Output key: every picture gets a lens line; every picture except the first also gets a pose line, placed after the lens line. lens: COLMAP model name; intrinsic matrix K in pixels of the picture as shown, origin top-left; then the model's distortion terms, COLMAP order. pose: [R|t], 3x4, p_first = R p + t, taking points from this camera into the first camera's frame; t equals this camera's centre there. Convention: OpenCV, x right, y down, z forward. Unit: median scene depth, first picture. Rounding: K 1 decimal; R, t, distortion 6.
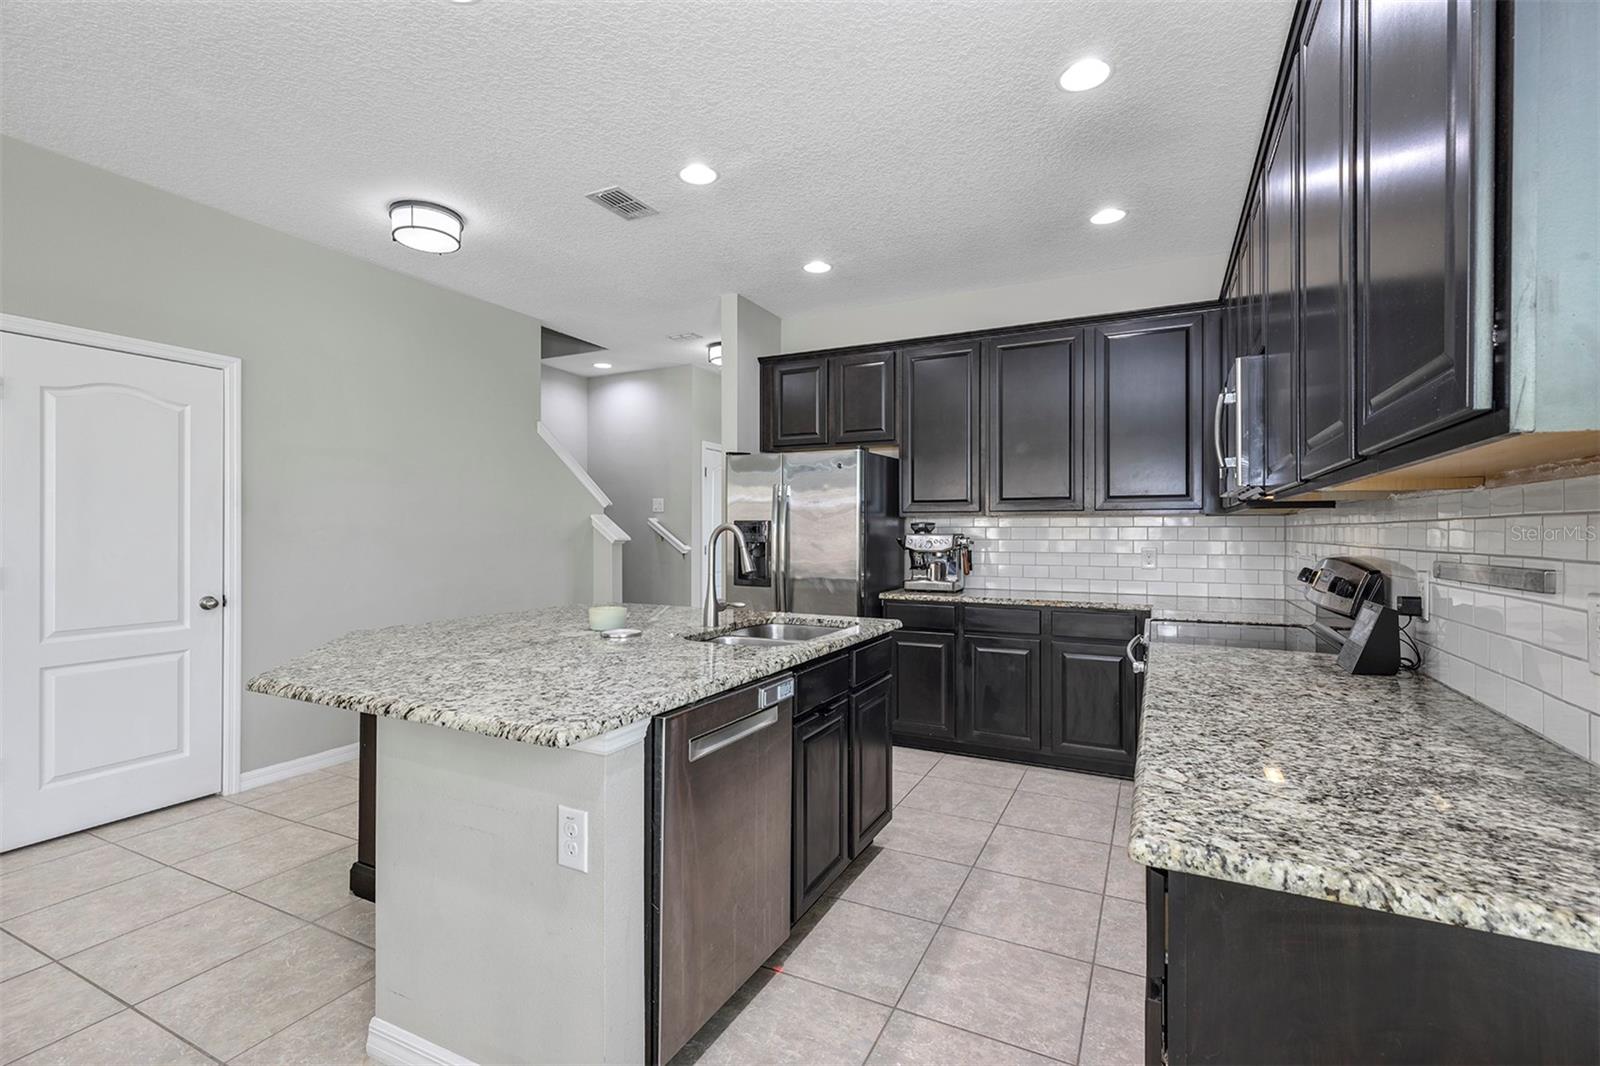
lens RADIAL K [[719.2, 0, 792.8], [0, 719.2, 534.6], [0, 0, 1]] dist [0.005546, -0.001874]
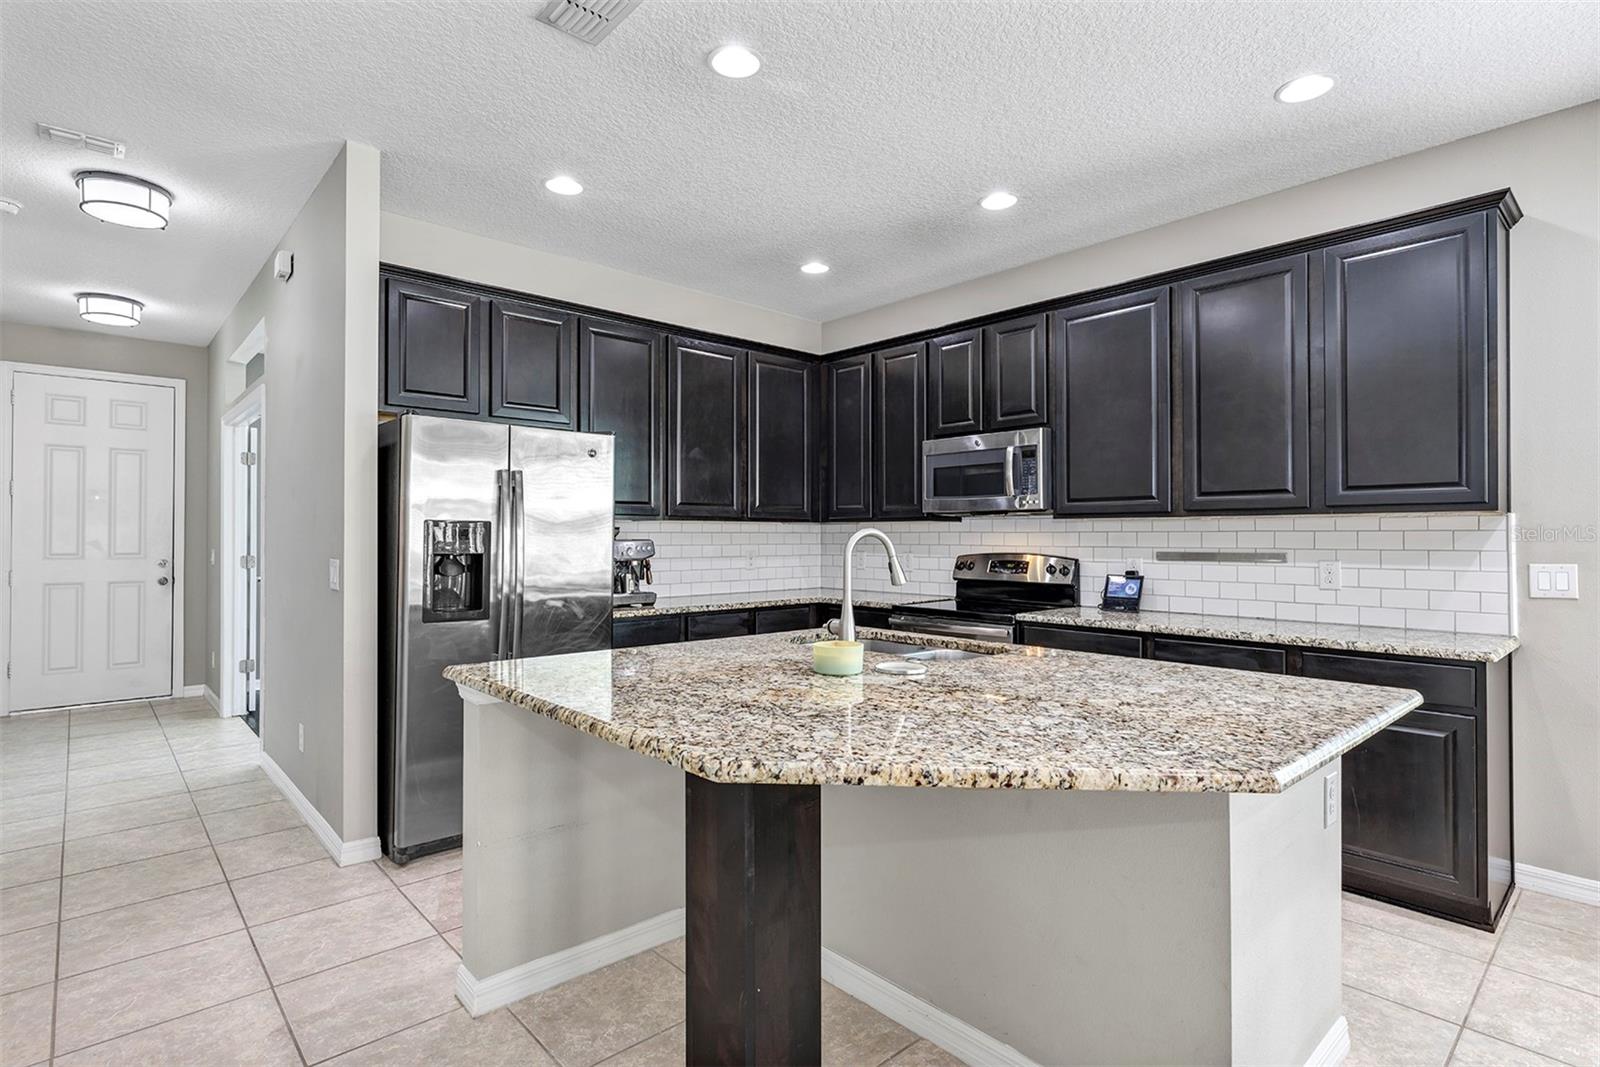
lens RADIAL K [[772.0, 0, 797.9], [0, 772.0, 539.6], [0, 0, 1]] dist [-0.001188, 0.000232]
pose [[0.354482, -0.003047, 0.935058, -0.751220], [0.002618, 0.999994, 0.002266, -0.003625], [-0.935059, 0.001644, 0.354488, 0.583330]]
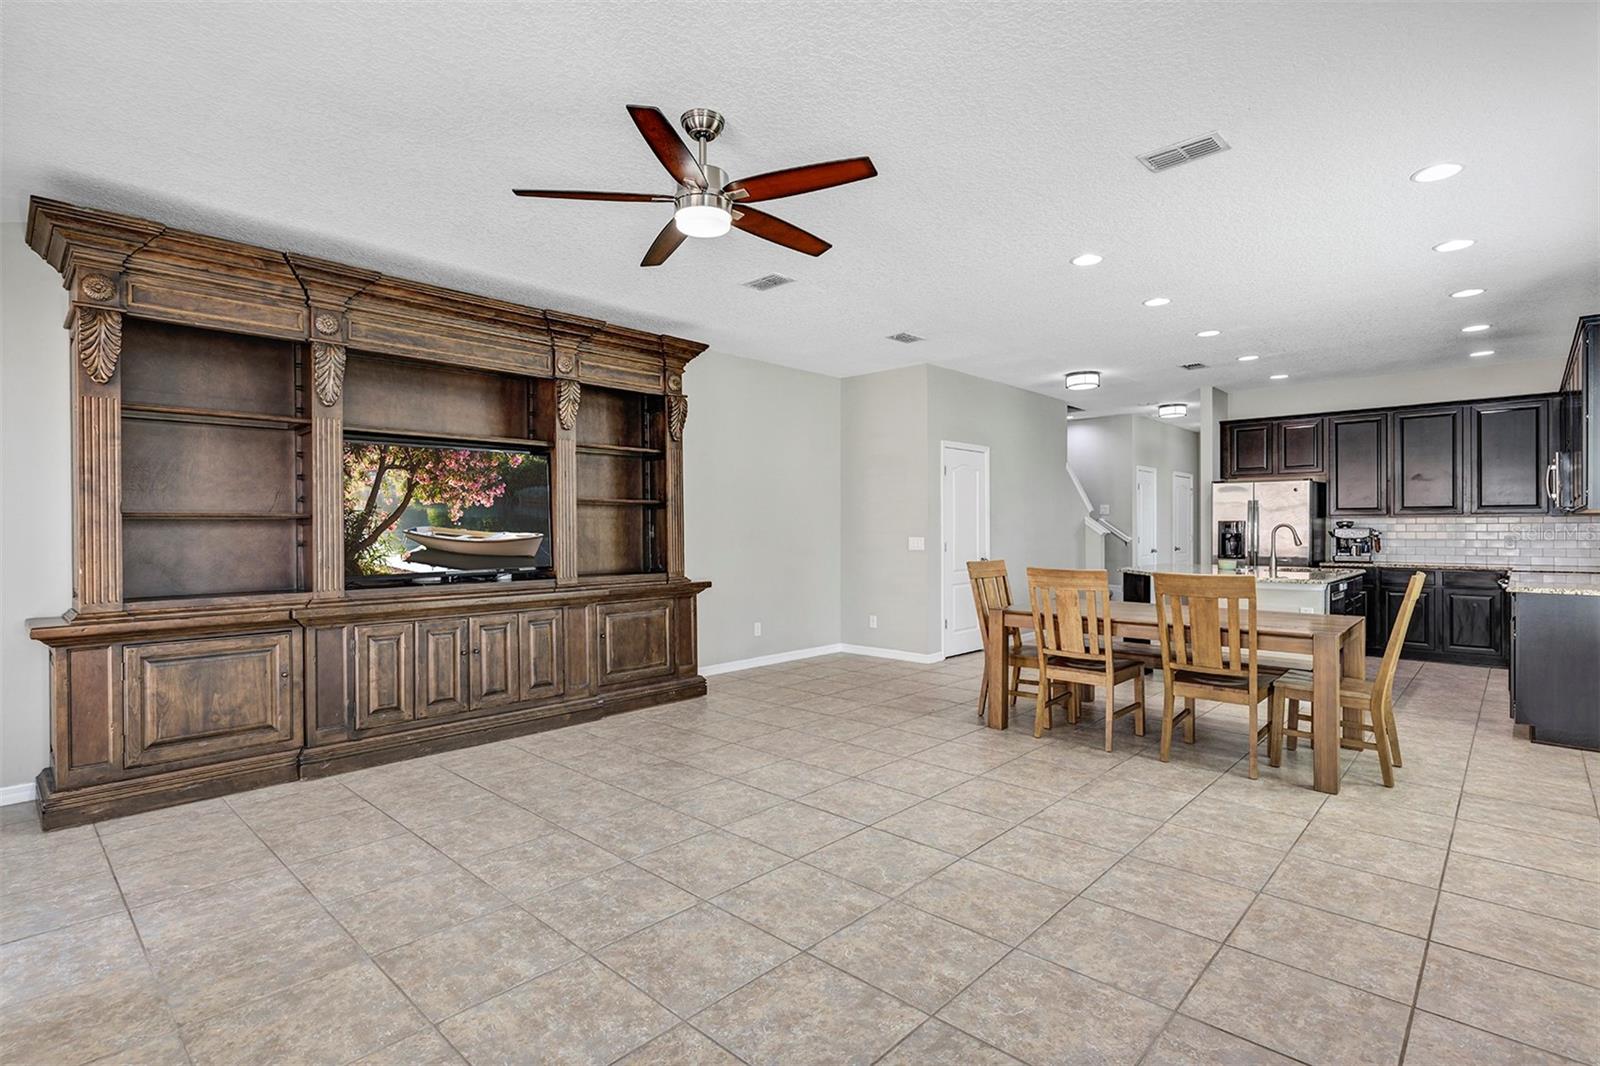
lens RADIAL K [[772.0, 0, 798.4], [0, 772.0, 531.7], [0, 0, 1]] dist [-0.001188, 0.000232]
pose [[0.959880, -0.002939, -0.280395, -0.671955], [0.002992, 0.999995, -0.000238, 0.004413], [0.280394, -0.000611, 0.959885, -1.349781]]
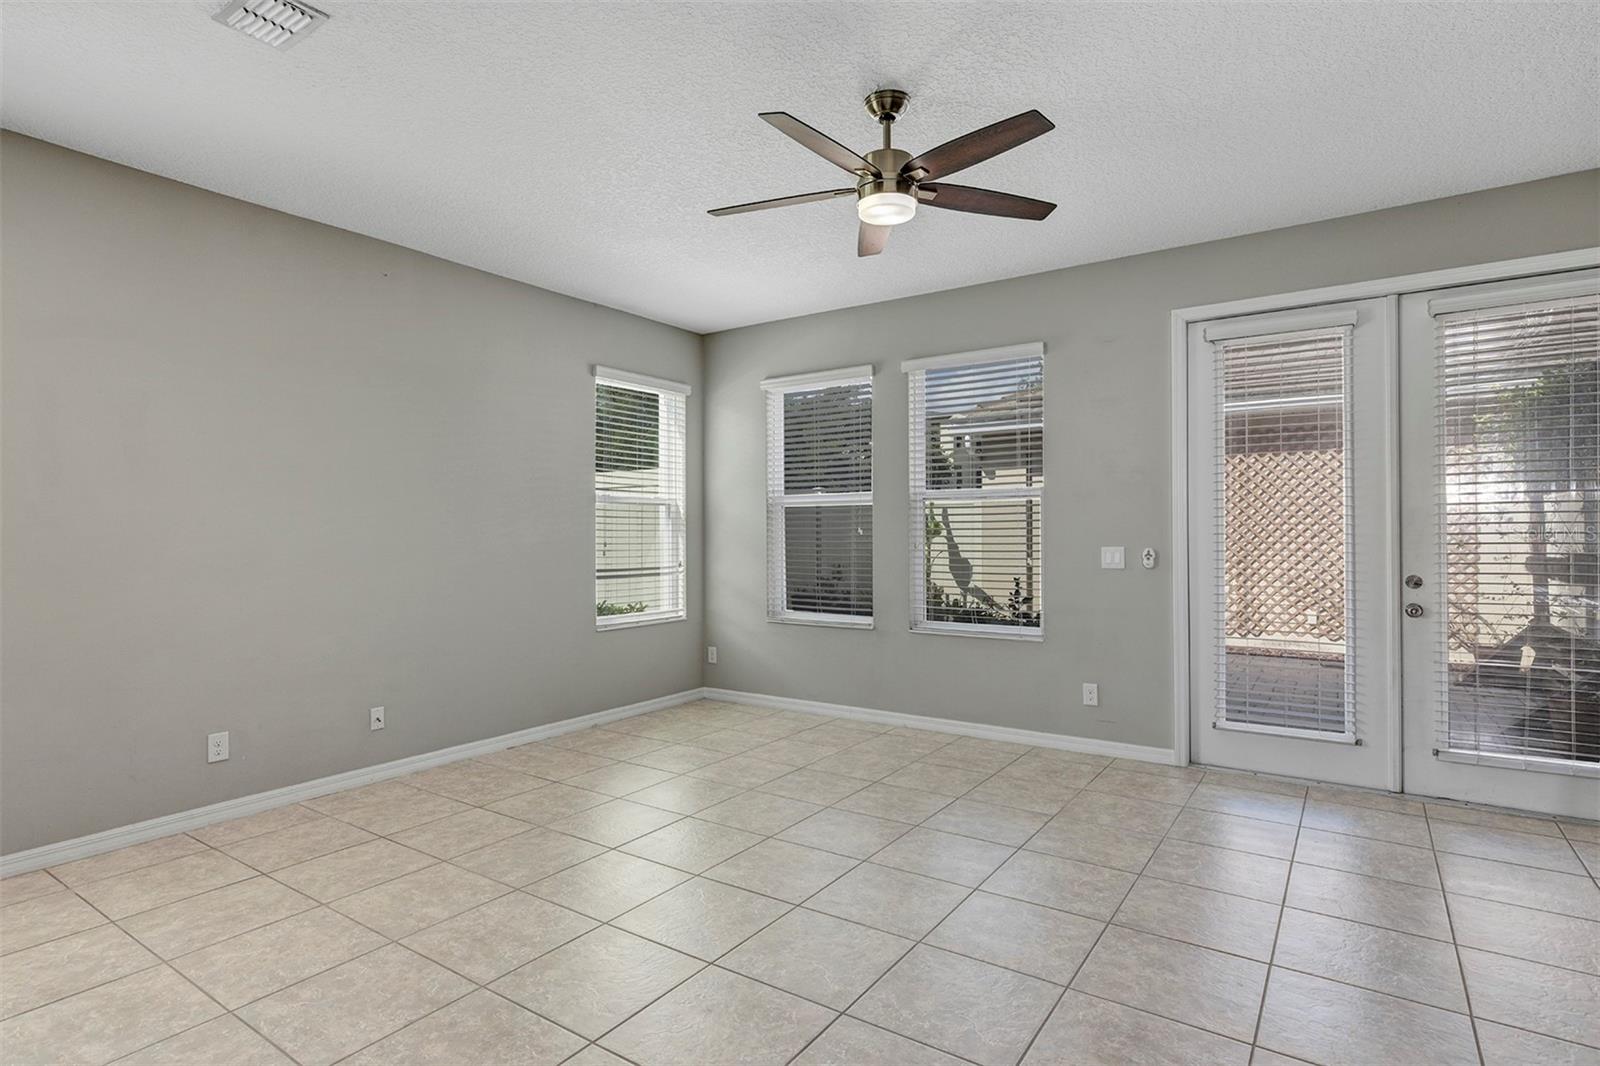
lens RADIAL K [[826.5, 0, 786.9], [0, 826.5, 532.0], [0, 0, 1]] dist [0.000361, 0.001955]
pose [[-0.988826, 0.003981, 0.149019, -1.018758], [0.004481, 0.999985, 0.003024, -0.003160], [-0.149004, 0.003658, -0.988830, 0.238235]]
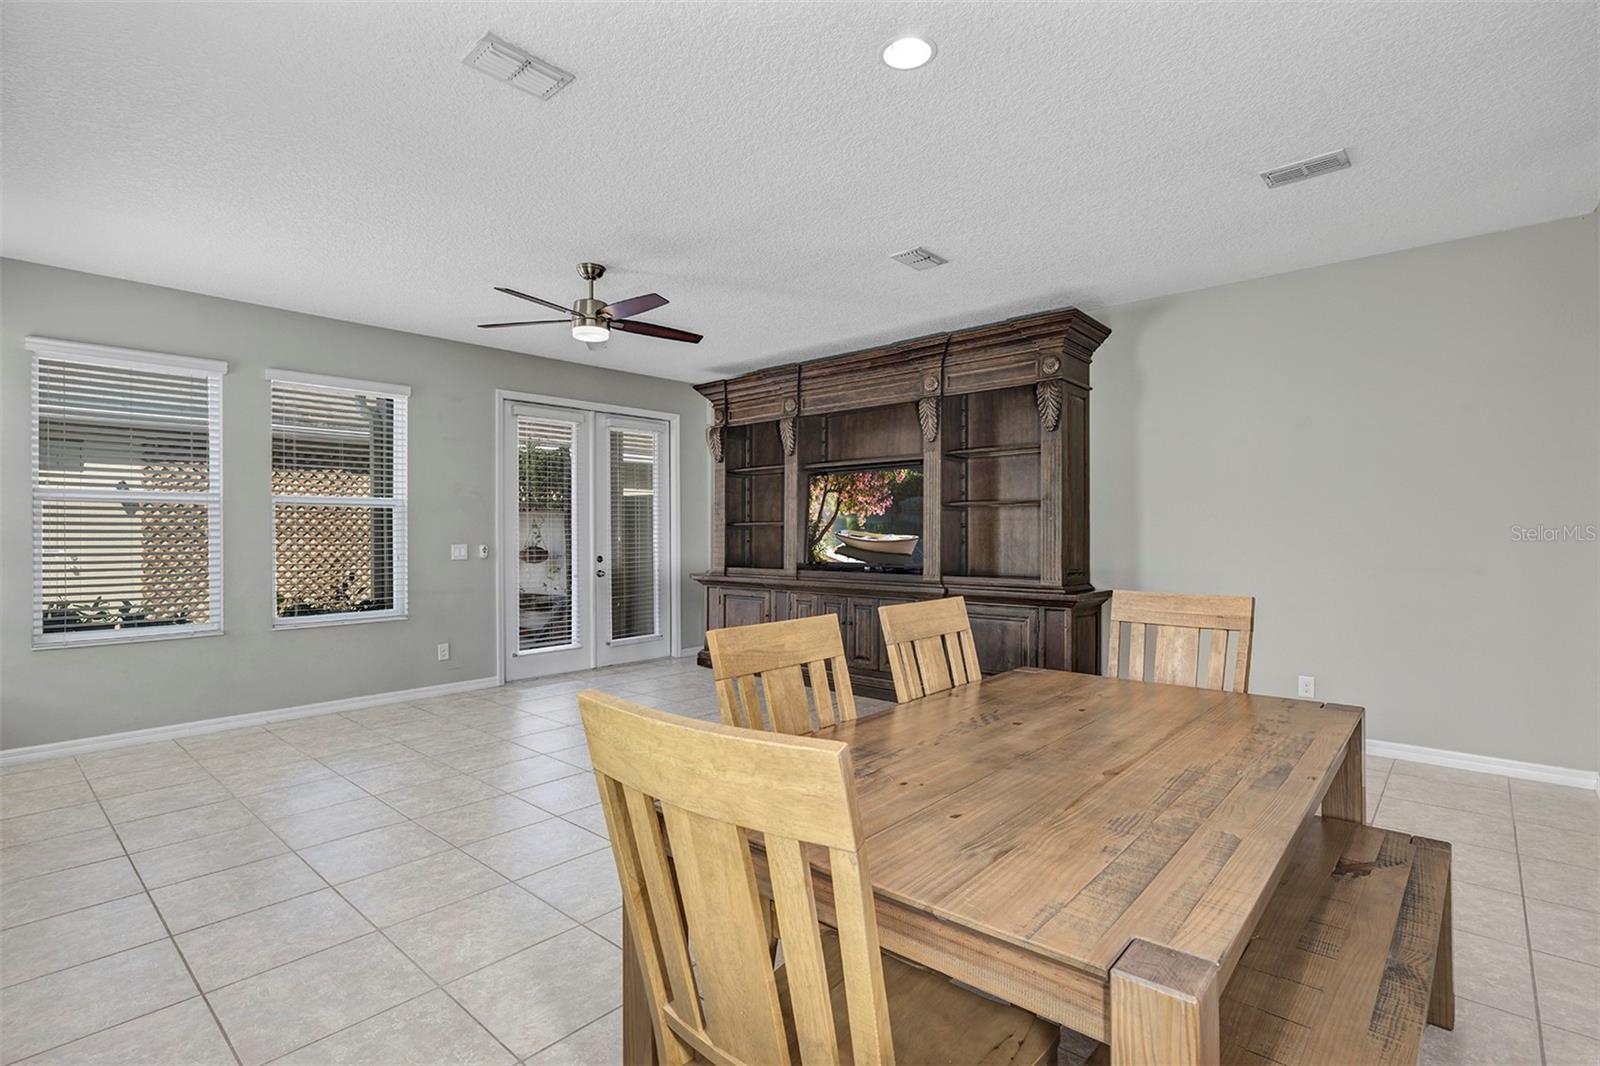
lens RADIAL K [[772.0, 0, 796.5], [0, 772.0, 530.7], [0, 0, 1]] dist [-0.001188, 0.000232]
pose [[-0.265881, -0.001338, -0.964005, 0.126835], [0.000882, 0.999998, -0.001631, -0.000629], [0.964005, -0.001284, -0.265879, 0.061240]]
